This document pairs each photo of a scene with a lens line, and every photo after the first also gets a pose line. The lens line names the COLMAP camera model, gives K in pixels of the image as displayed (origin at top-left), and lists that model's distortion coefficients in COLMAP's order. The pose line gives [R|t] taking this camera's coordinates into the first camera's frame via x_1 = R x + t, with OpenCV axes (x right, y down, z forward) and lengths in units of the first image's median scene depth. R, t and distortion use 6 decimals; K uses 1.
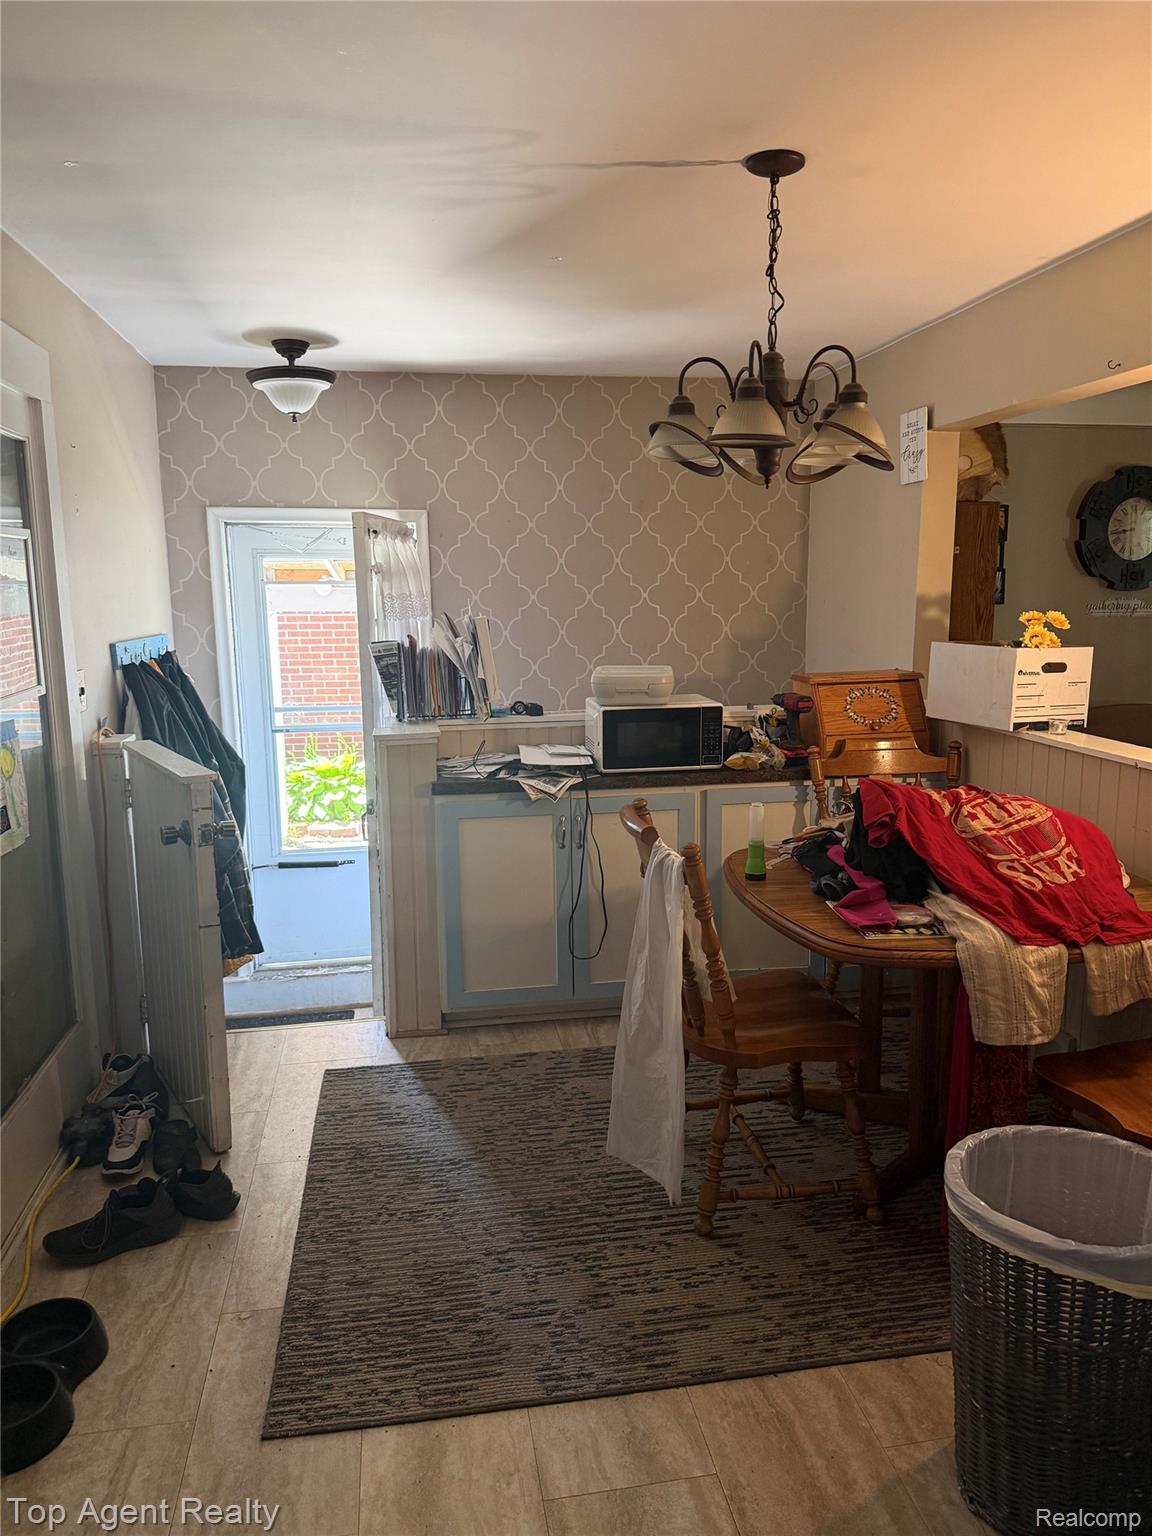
lens RADIAL K [[1078.6, 0, 579.6], [0, 1078.6, 772.2], [0, 0, 1]] dist [0.127475, -0.202731]
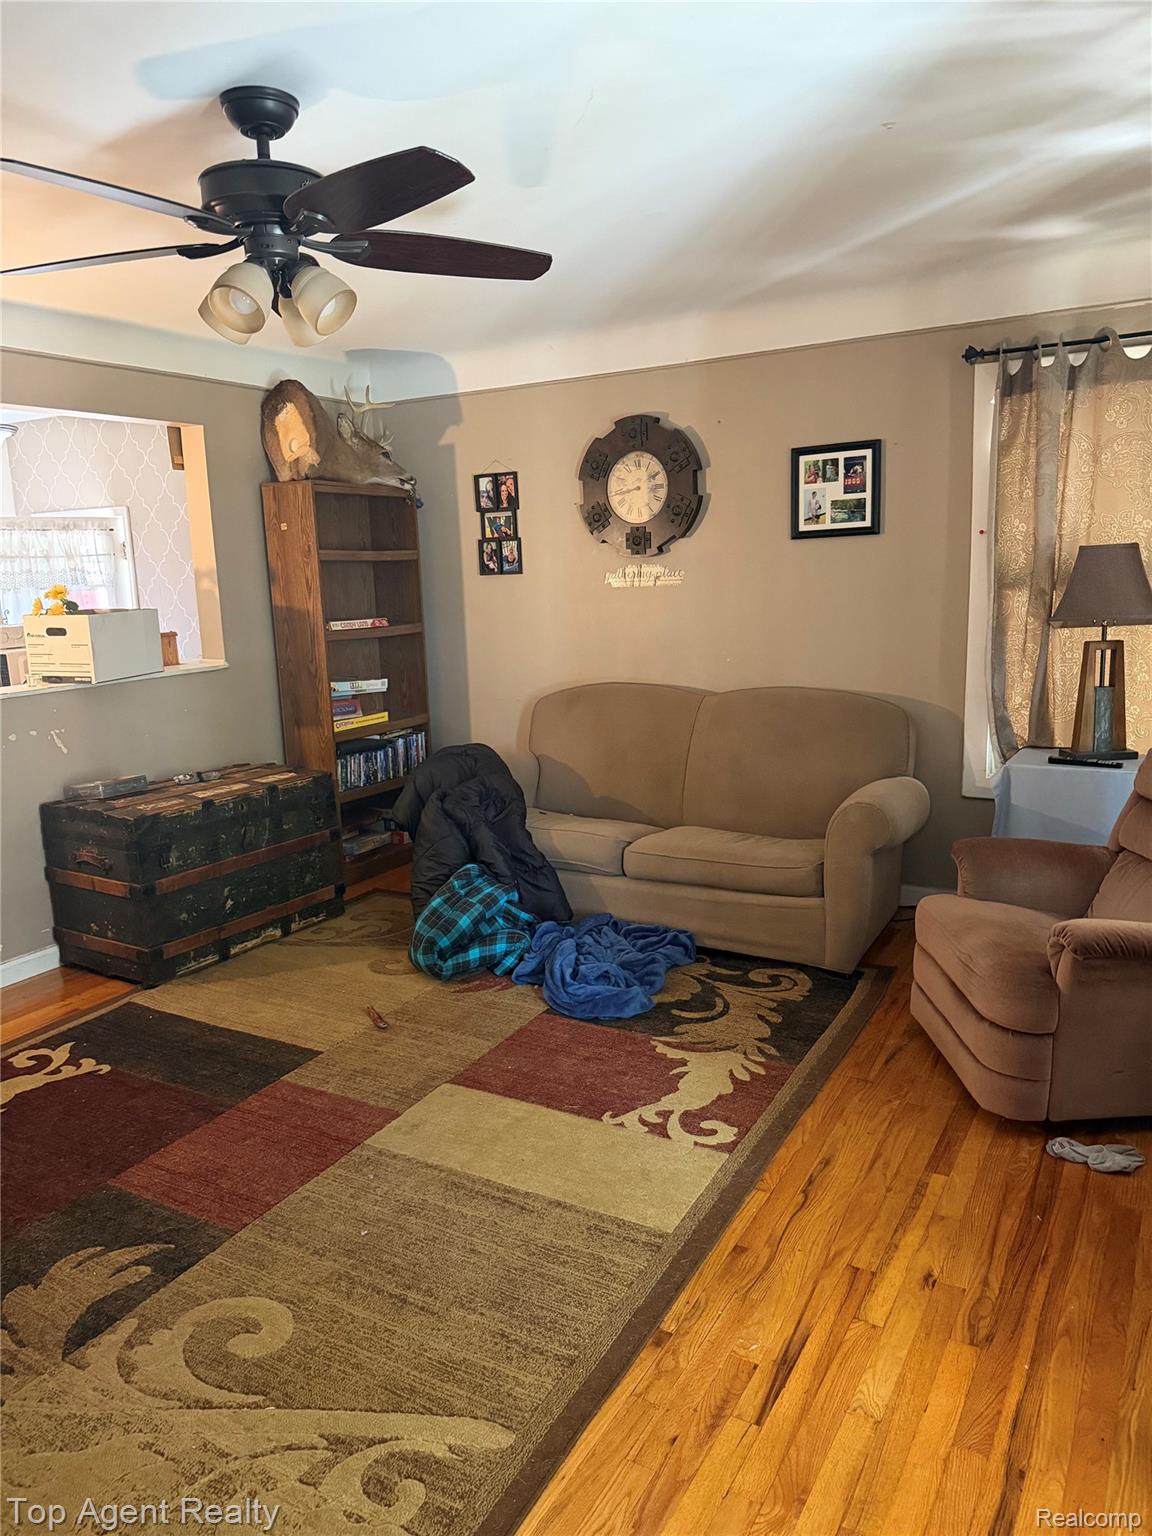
lens RADIAL K [[1078.6, 0, 579.6], [0, 1078.6, 772.2], [0, 0, 1]] dist [0.127475, -0.202731]
pose [[0.764087, 0.101718, -0.637043, 1.065593], [-0.079491, 0.994811, 0.063501, -0.041313], [0.640197, 0.002119, 0.768208, 0.284186]]
